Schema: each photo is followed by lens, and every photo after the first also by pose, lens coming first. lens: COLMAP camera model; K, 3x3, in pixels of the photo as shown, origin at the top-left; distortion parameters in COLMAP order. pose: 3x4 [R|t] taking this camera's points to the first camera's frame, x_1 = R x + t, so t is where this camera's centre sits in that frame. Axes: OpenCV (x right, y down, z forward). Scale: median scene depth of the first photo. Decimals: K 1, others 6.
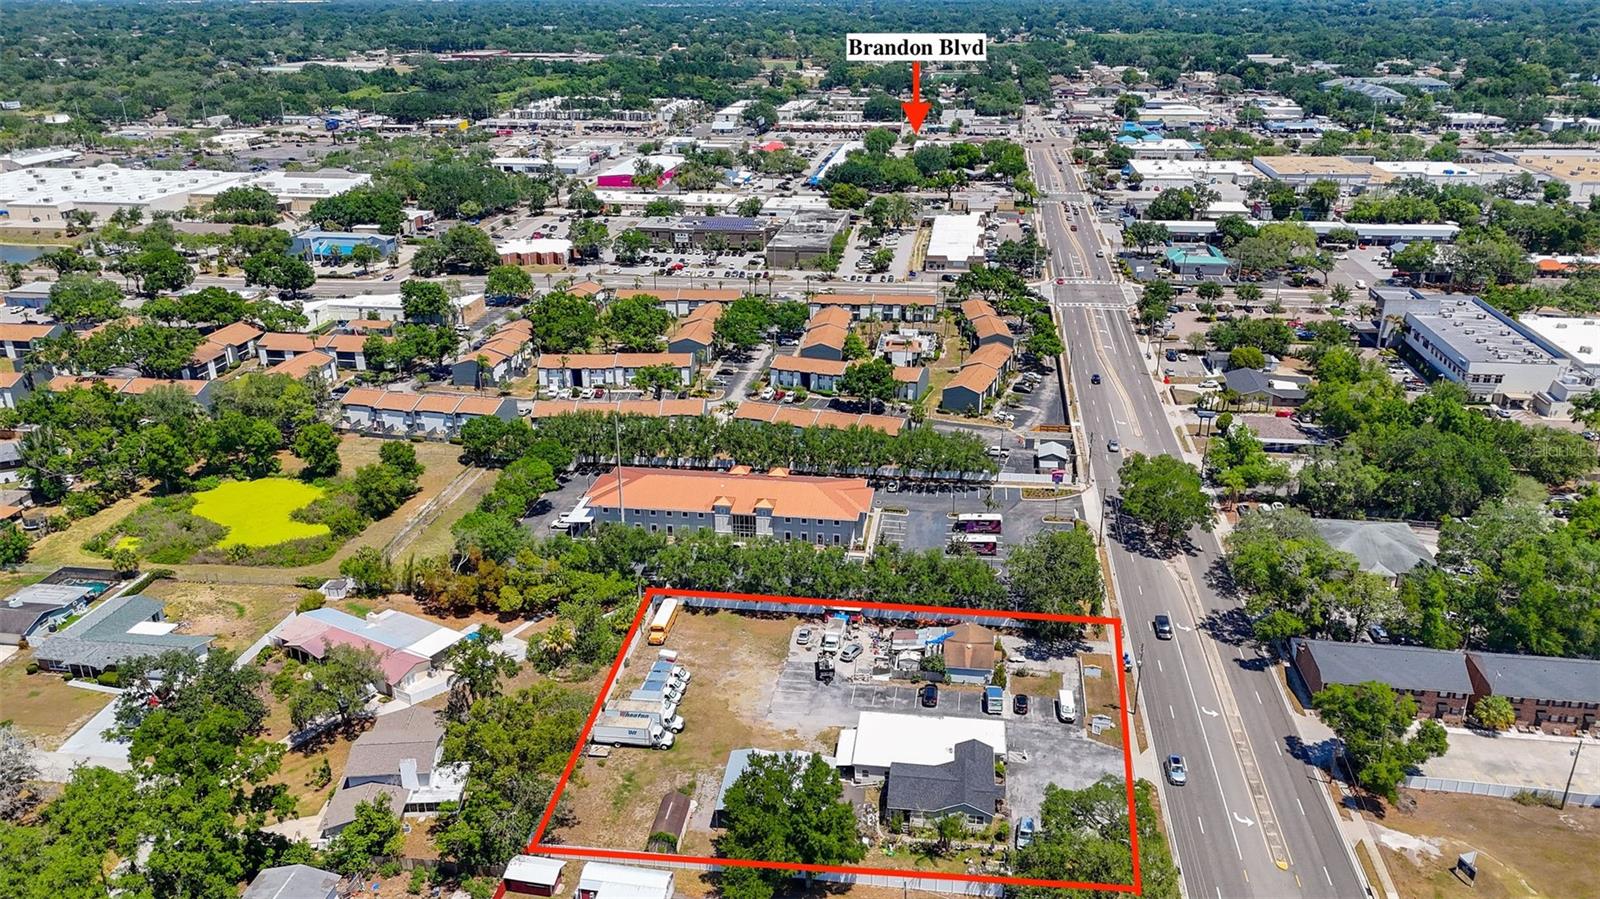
lens RADIAL K [[1170.2, 0, 800.0], [0, 1170.2, 449.5], [0, 0, 1]] dist [0.103075, -0.116606]
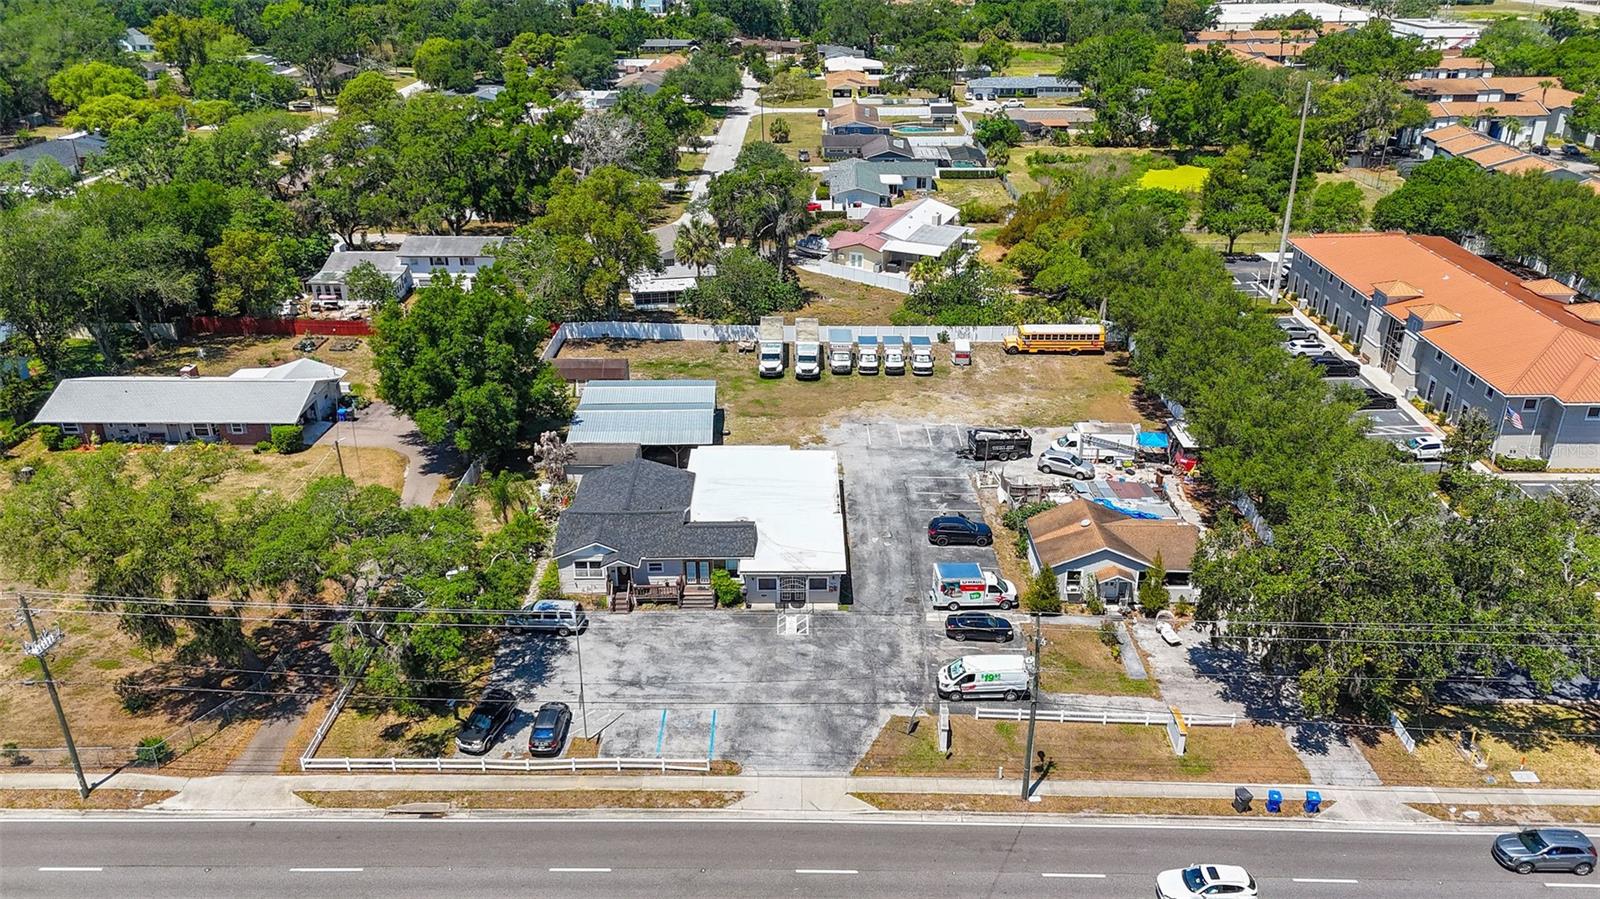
lens RADIAL K [[1172.3, 0, 799.5], [0, 1172.3, 471.7], [0, 0, 1]] dist [0.079821, -0.077043]
pose [[0.140334, 0.438765, -0.887576, 0.324623], [-0.367242, 0.855568, 0.364878, 0.012908], [0.919478, 0.274750, 0.281199, 0.461001]]
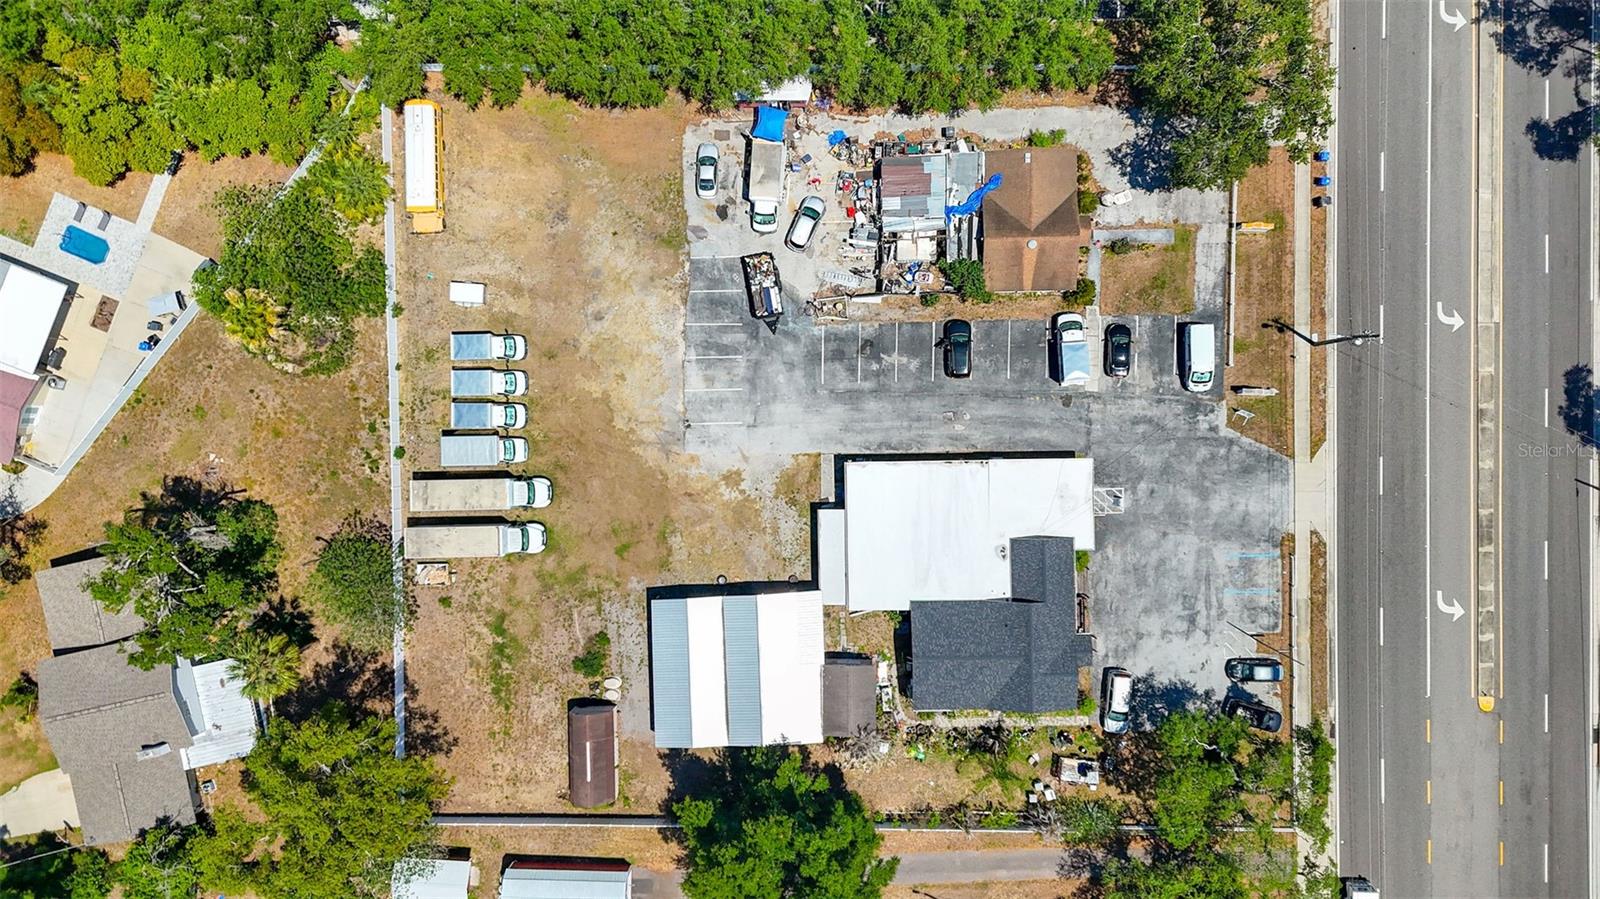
lens RADIAL K [[1161.1, 0, 799.2], [0, 1161.1, 475.0], [0, 0, 1]] dist [0.072141, -0.059995]
pose [[0.988060, -0.151709, -0.026859, 0.024082], [0.079681, 0.353973, 0.931855, -0.175531], [-0.131863, -0.922869, 0.361835, 0.443768]]
